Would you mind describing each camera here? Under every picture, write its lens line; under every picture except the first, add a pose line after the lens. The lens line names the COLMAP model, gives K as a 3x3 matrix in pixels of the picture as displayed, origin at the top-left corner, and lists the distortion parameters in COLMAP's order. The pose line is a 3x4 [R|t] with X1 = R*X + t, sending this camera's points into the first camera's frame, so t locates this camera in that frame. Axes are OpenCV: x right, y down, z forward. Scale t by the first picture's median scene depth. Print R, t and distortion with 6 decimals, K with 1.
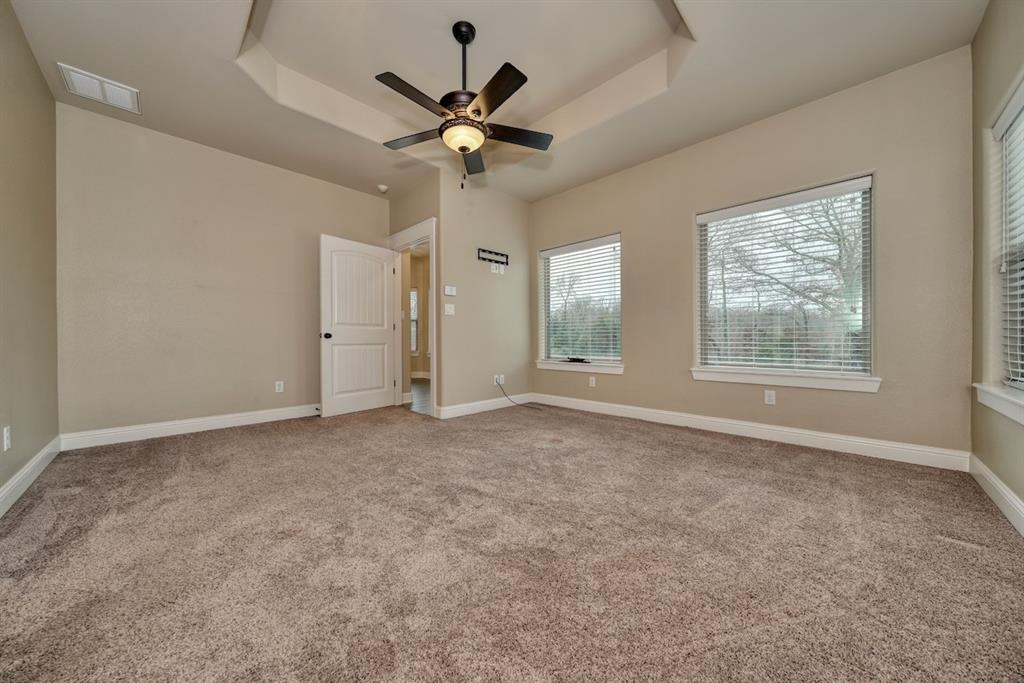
lens RADIAL K [[346.2, 0, 512.7], [0, 346.2, 341.1], [0, 0, 1]] dist [-0.009098, -0.000050]
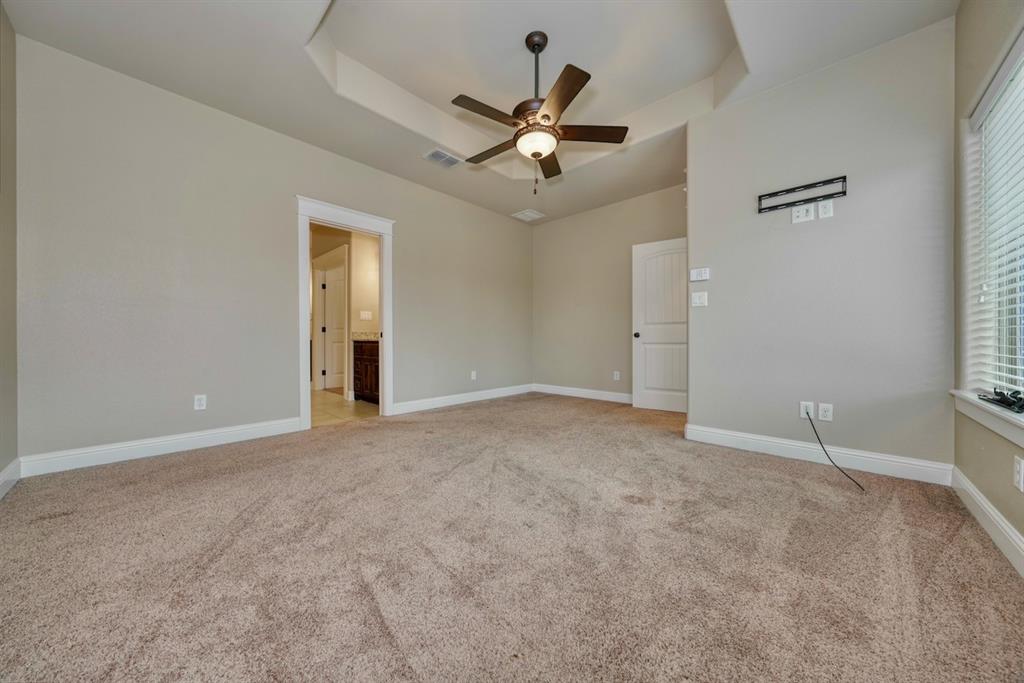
lens RADIAL K [[346.2, 0, 512.8], [0, 346.2, 340.6], [0, 0, 1]] dist [-0.009098, -0.000050]
pose [[0.016328, 0.006014, -0.999849, 0.568436], [-0.007356, 0.999956, 0.005894, -0.001317], [0.999840, 0.007259, 0.016371, 0.575228]]
